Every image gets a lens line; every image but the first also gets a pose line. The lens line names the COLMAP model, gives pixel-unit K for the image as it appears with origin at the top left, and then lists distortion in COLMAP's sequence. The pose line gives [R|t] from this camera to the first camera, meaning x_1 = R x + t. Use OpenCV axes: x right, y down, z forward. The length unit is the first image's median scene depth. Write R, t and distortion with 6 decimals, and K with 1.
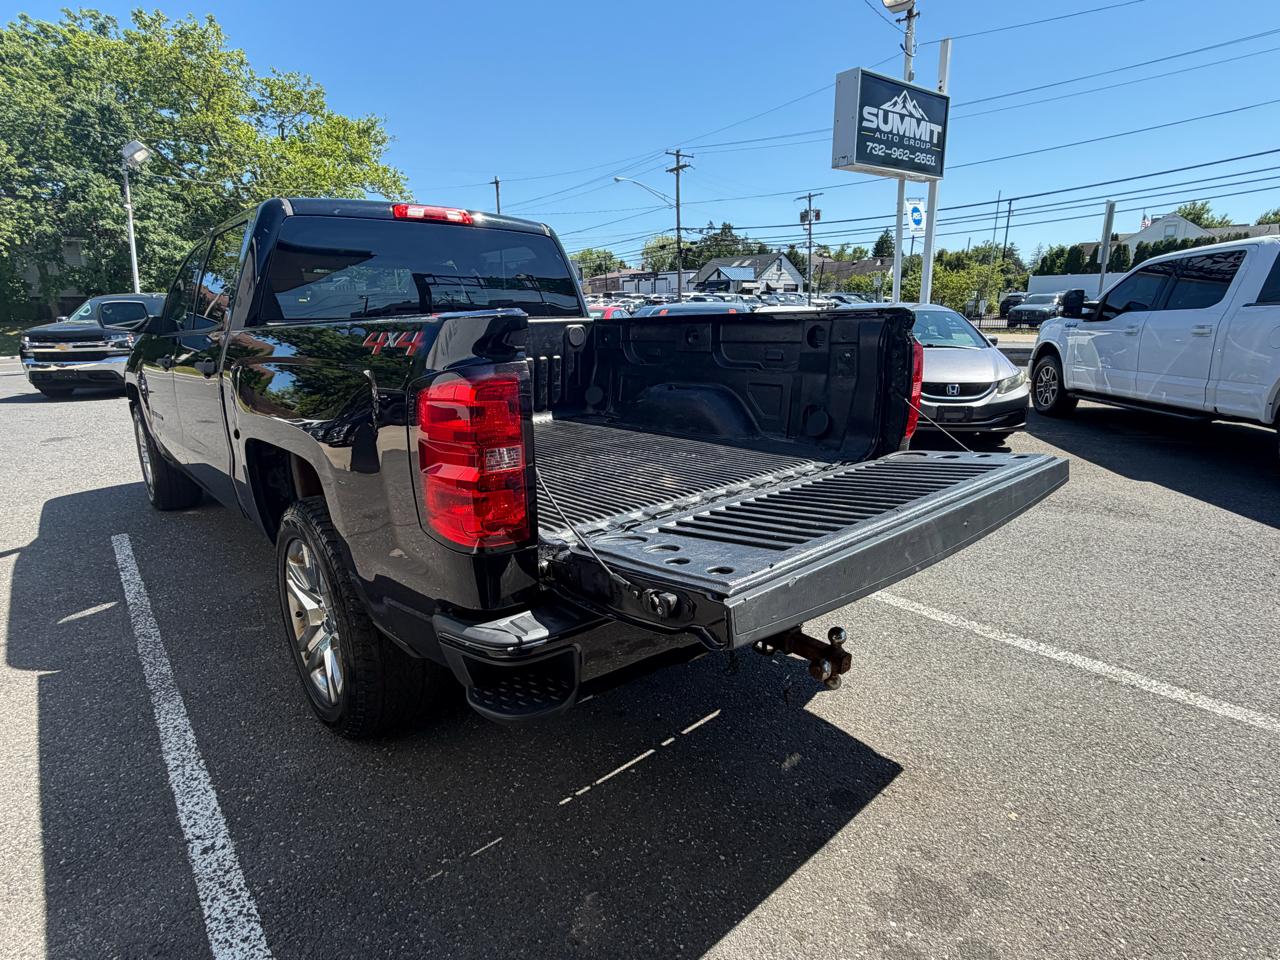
lens RADIAL K [[670.5, 0, 635.0], [0, 670.5, 481.5], [0, 0, 1]] dist [0.000658, -0.001376]
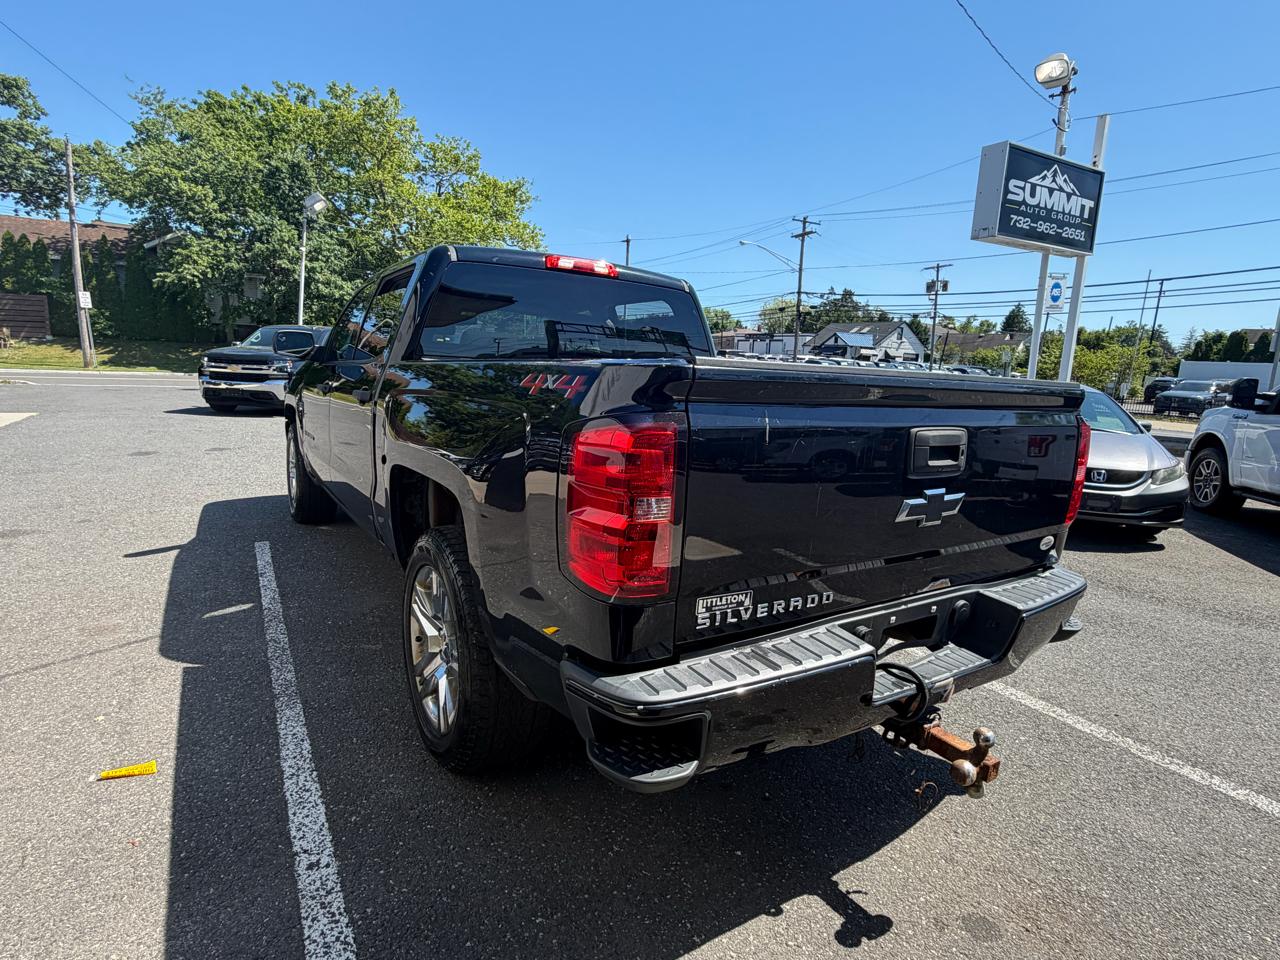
lens RADIAL K [[670.5, 0, 640.9], [0, 670.5, 479.7], [0, 0, 1]] dist [0.000658, -0.001376]
pose [[0.985995, 0.088112, -0.141598, -0.003940], [-0.099379, 0.992252, -0.074566, -0.000034], [0.133930, 0.087594, 0.987112, 0.001338]]
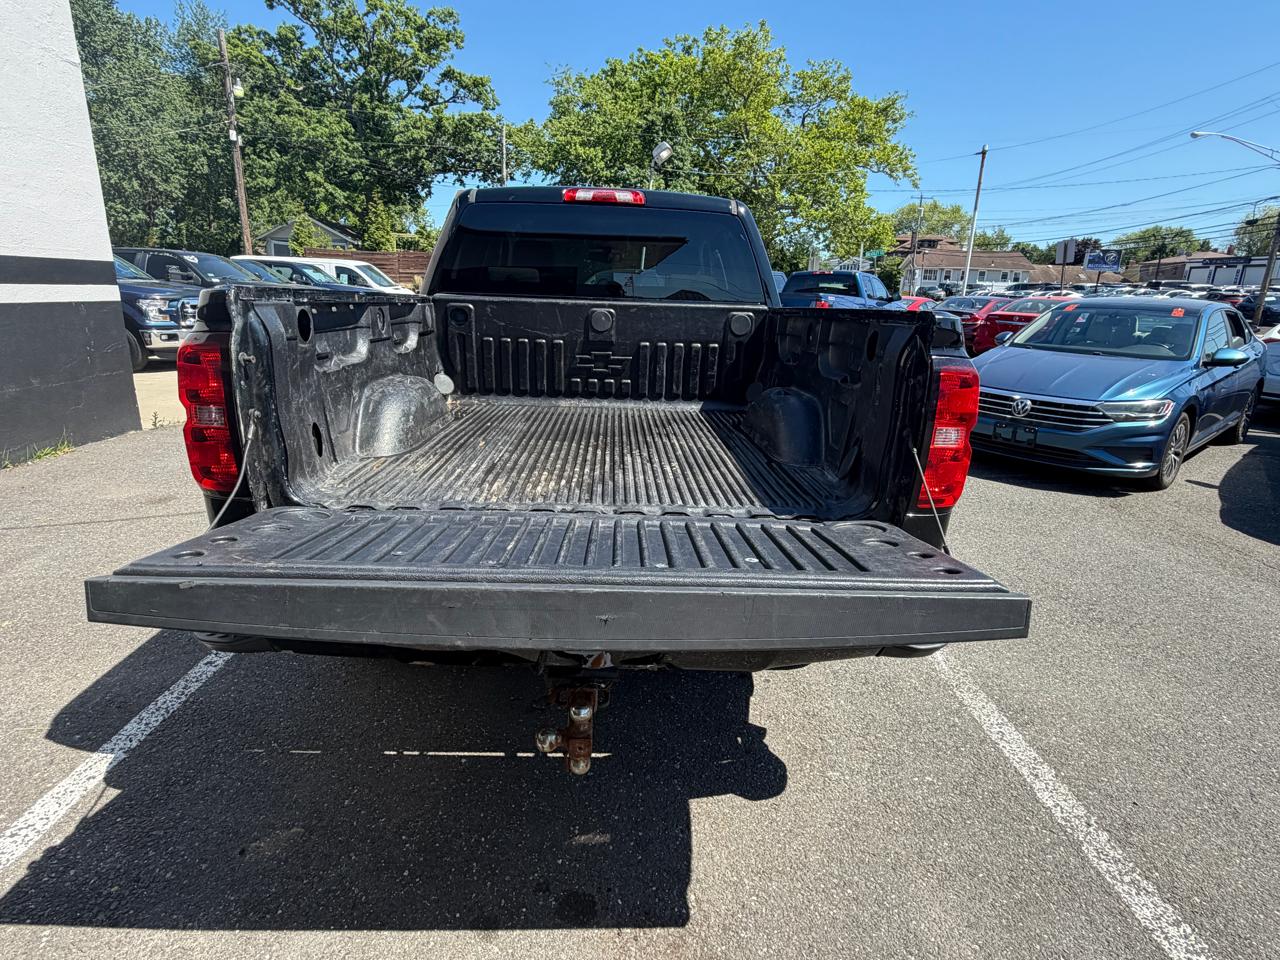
lens RADIAL K [[670.5, 0, 640.3], [0, 670.5, 483.3], [0, 0, 1]] dist [0.000658, -0.001376]
pose [[0.767850, 0.215072, -0.603449, 0.054778], [-0.198185, 0.975502, 0.095496, -0.008926], [0.609204, 0.046268, 0.791663, 0.027445]]
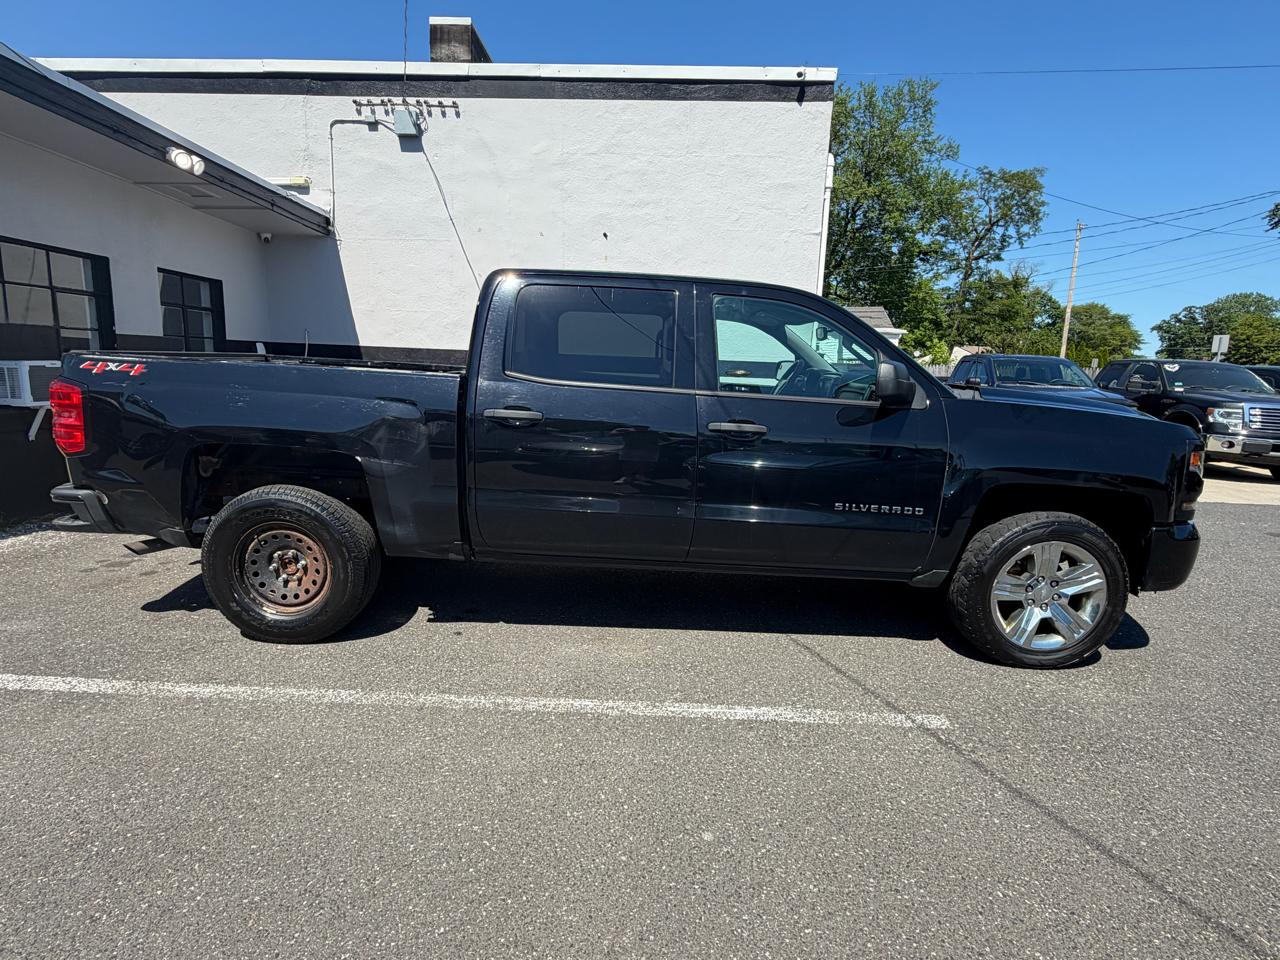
lens RADIAL K [[670.5, 0, 639.1], [0, 670.5, 482.8], [0, 0, 1]] dist [0.000658, -0.001376]
pose [[-0.672688, 0.120282, -0.730085, 0.058195], [-0.206076, 0.917203, 0.340985, -0.063426], [0.710651, 0.379829, -0.592204, 0.241219]]
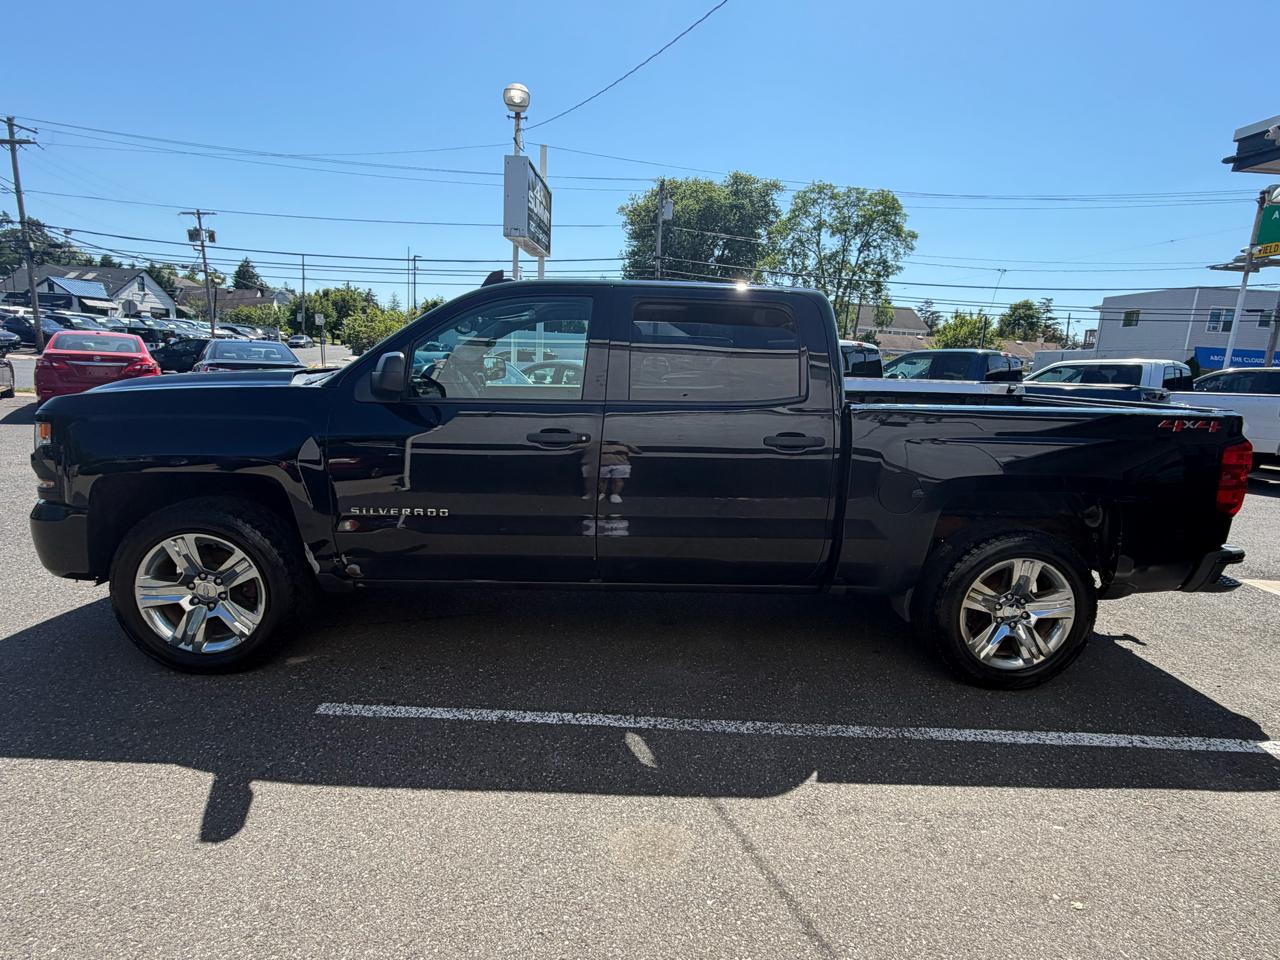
lens RADIAL K [[670.5, 0, 640.6], [0, 670.5, 482.4], [0, 0, 1]] dist [0.000658, -0.001376]
pose [[0.633970, -0.096884, 0.767265, -0.168220], [0.135622, 0.990675, 0.013034, -0.016126], [-0.761373, 0.095795, 0.641198, 0.054586]]
